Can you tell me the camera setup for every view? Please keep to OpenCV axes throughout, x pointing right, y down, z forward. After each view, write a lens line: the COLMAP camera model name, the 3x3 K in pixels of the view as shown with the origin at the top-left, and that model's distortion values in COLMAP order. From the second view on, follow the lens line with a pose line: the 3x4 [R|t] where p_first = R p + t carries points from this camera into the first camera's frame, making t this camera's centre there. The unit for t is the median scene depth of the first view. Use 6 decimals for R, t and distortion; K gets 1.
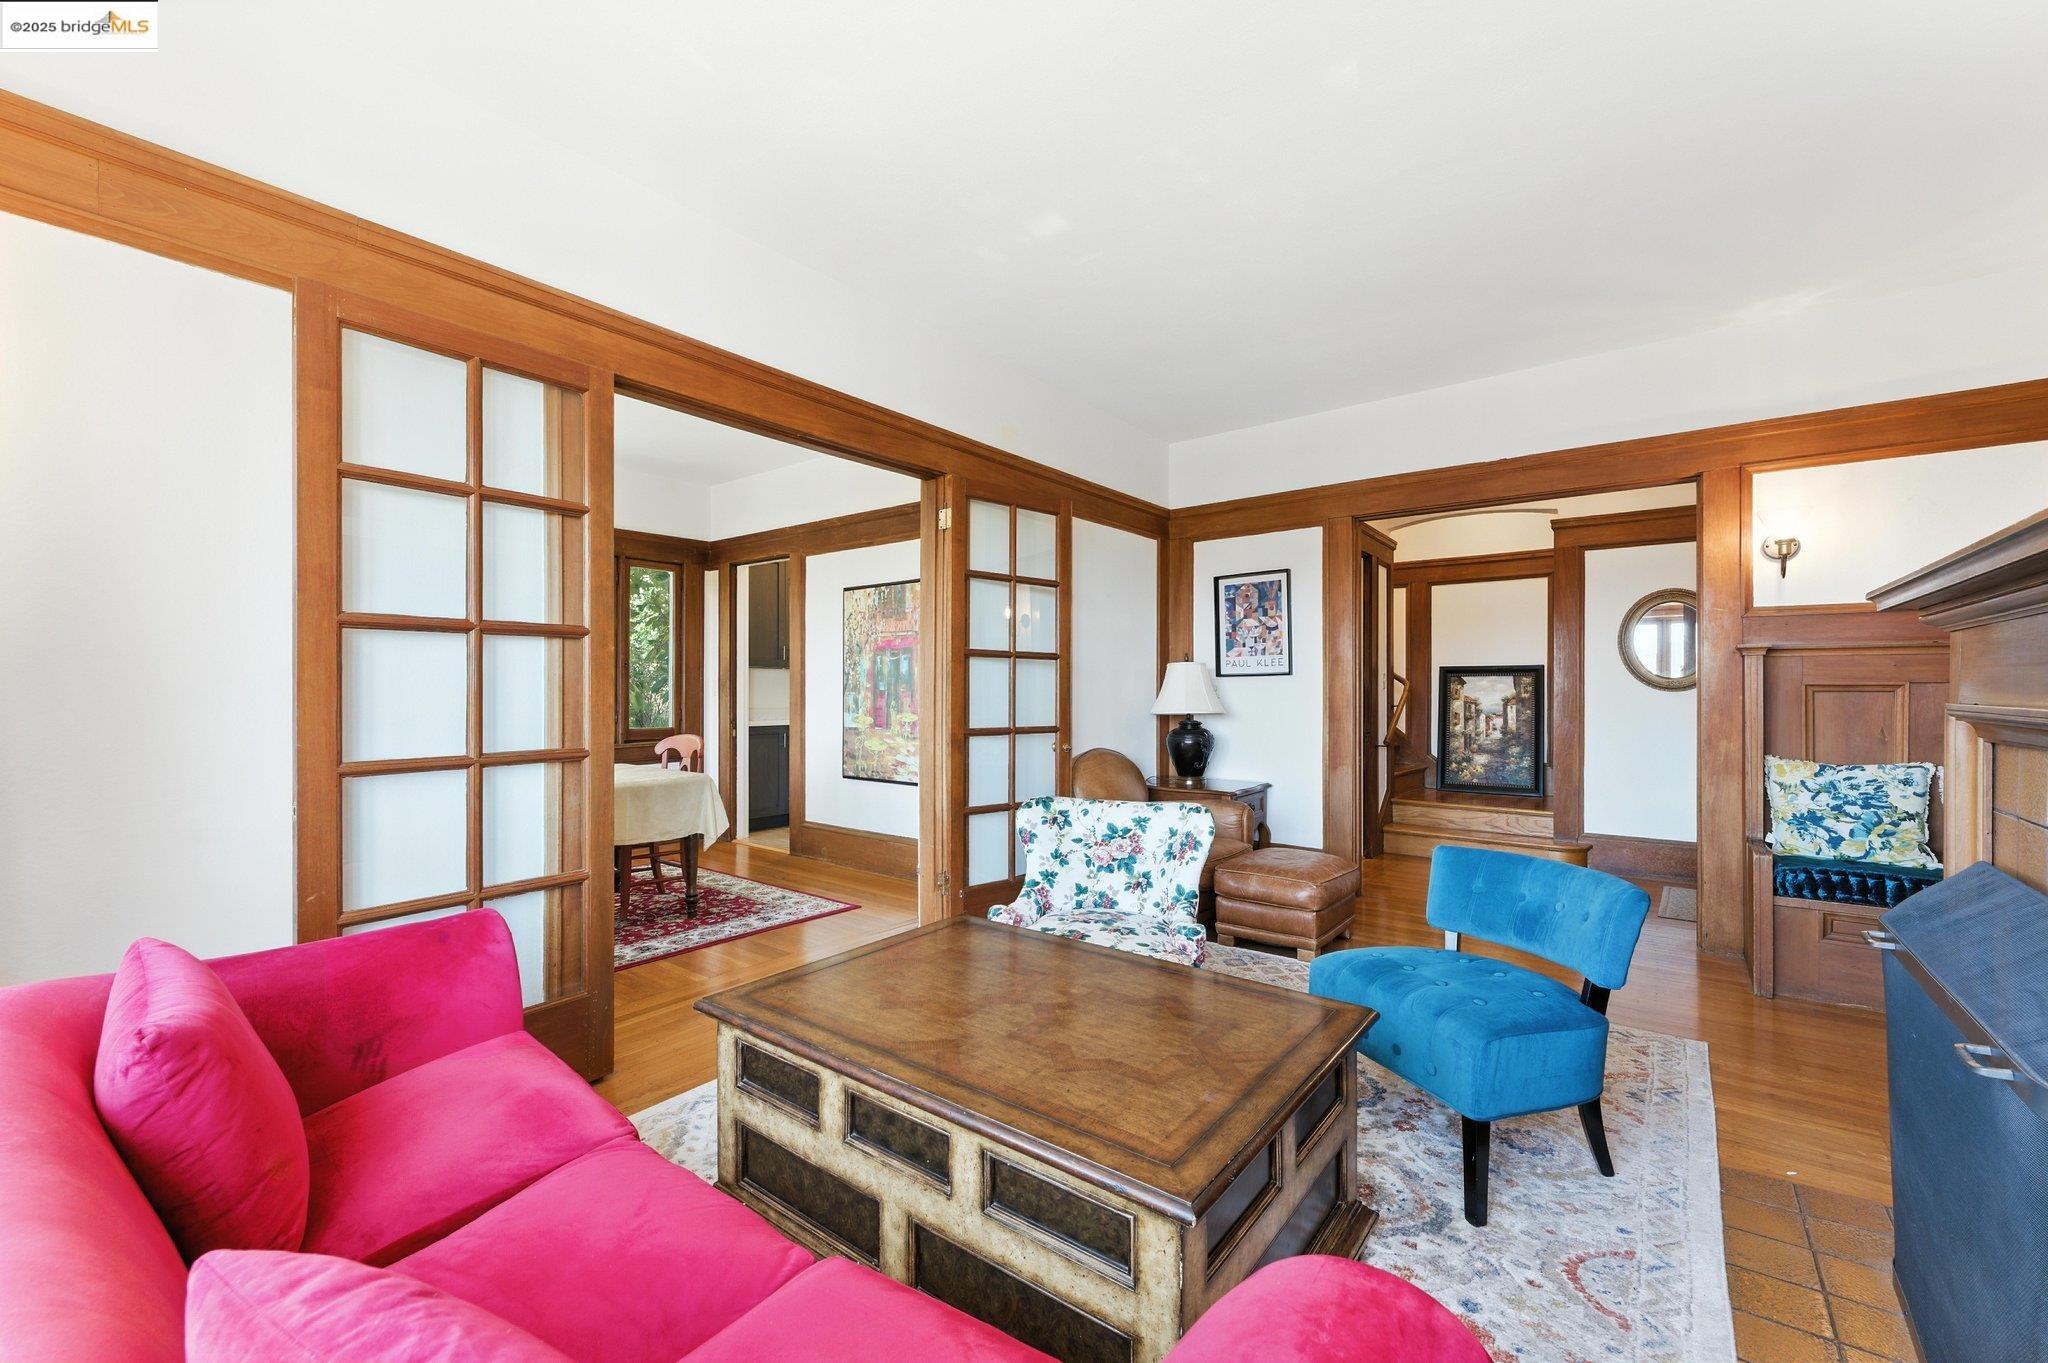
lens RADIAL K [[821.7, 0, 1021.1], [0, 821.7, 687.3], [0, 0, 1]] dist [0.003016, 0.000871]
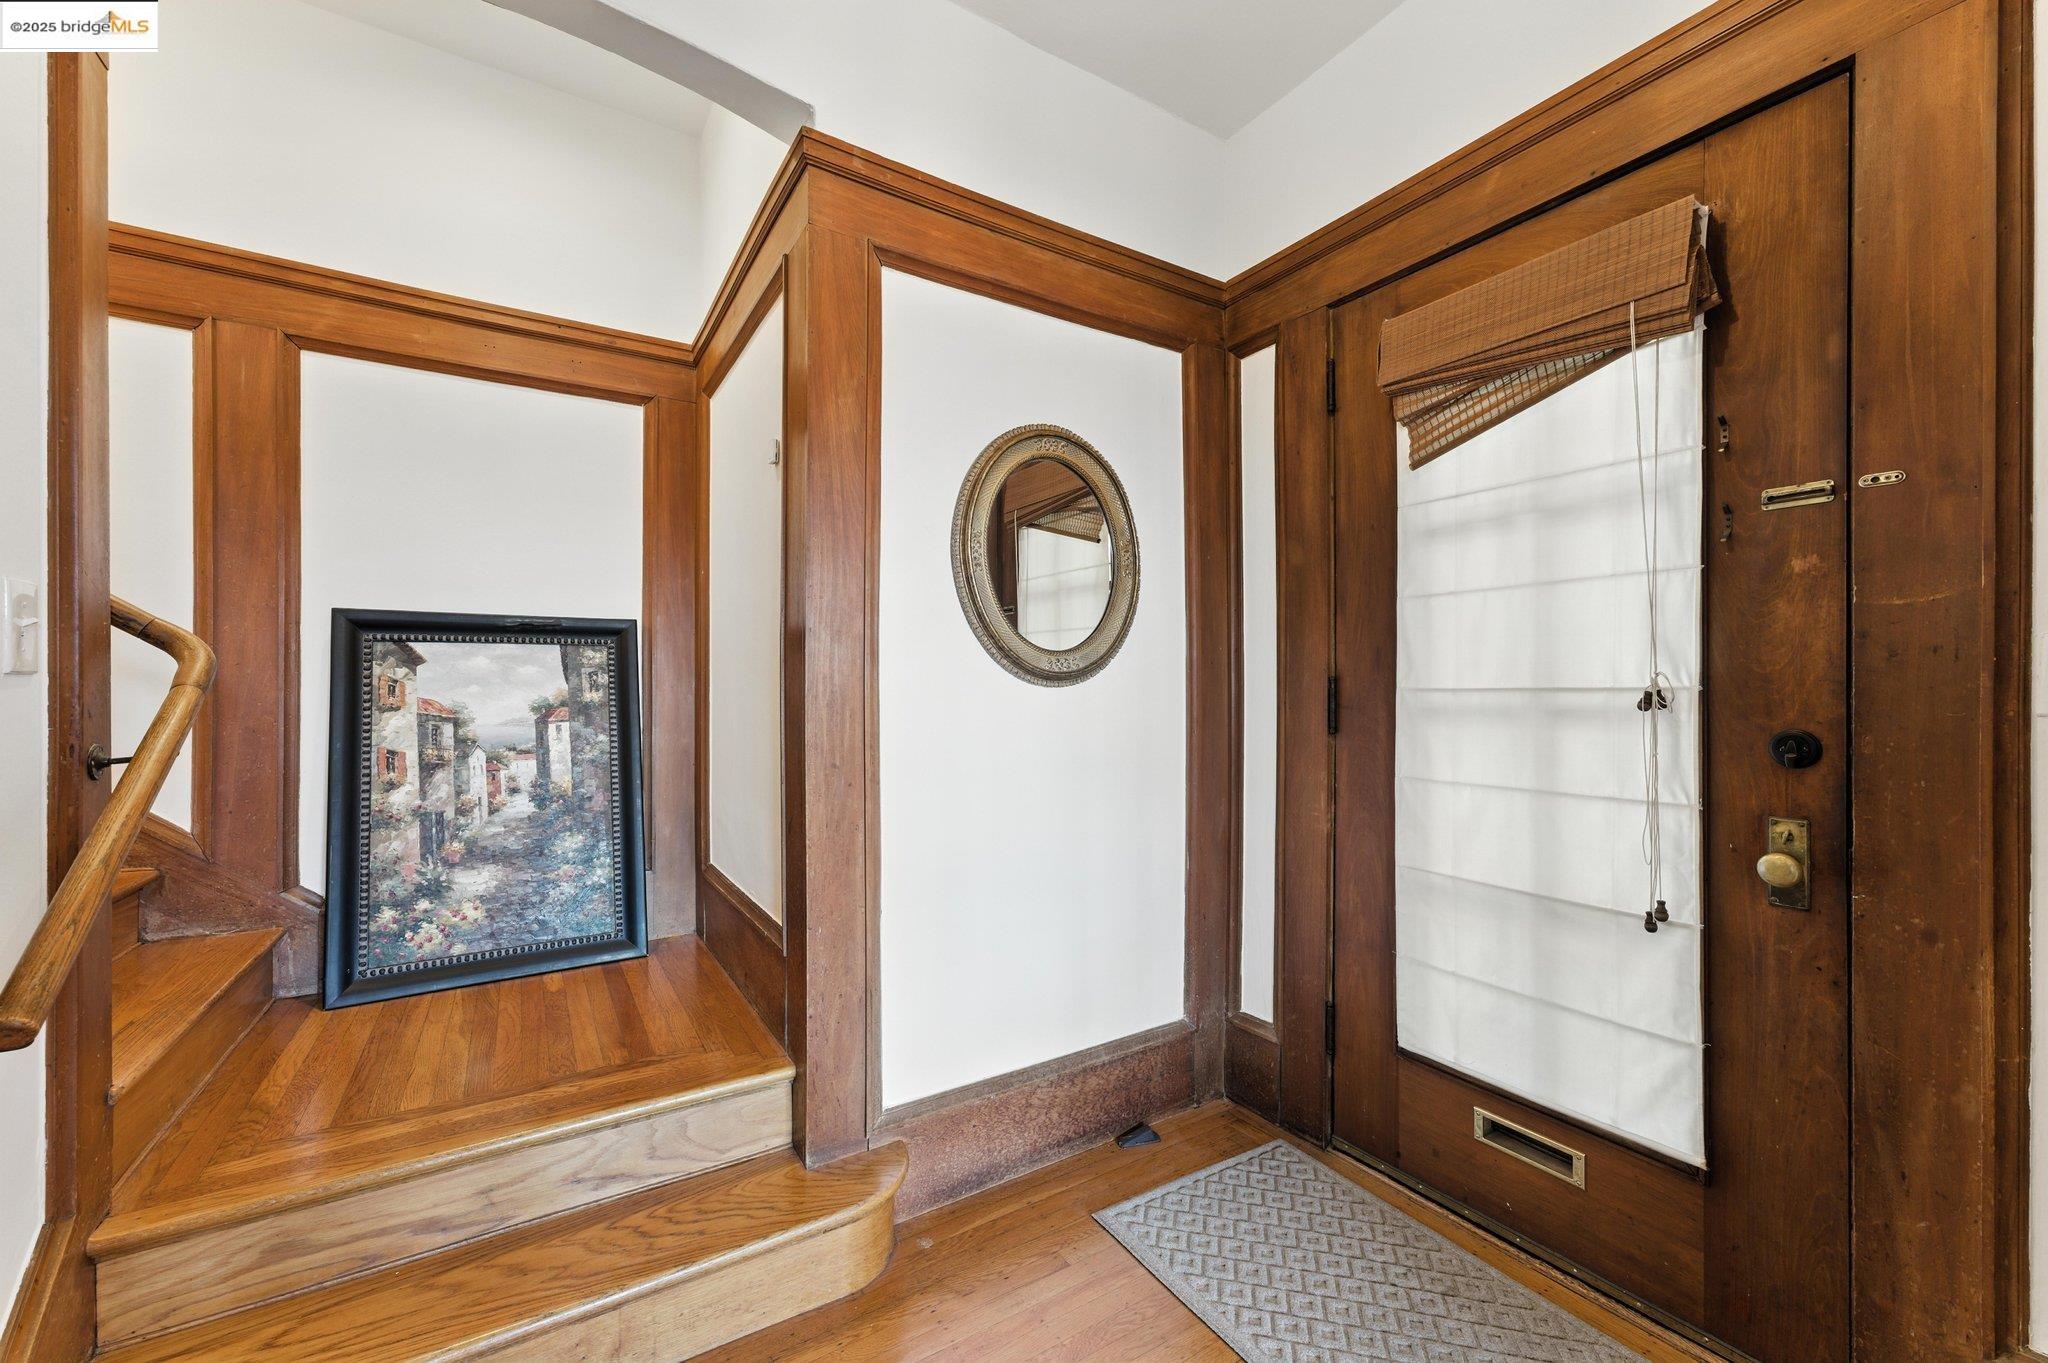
lens RADIAL K [[815.3, 0, 1024.0], [0, 815.3, 681.5], [0, 0, 1]] dist [0.000516, 0.000219]
pose [[0.340846, 0.002070, 0.940117, 0.317459], [-0.003391, 0.999994, -0.000973, 0.002773], [-0.940113, -0.002857, 0.340851, 0.670760]]
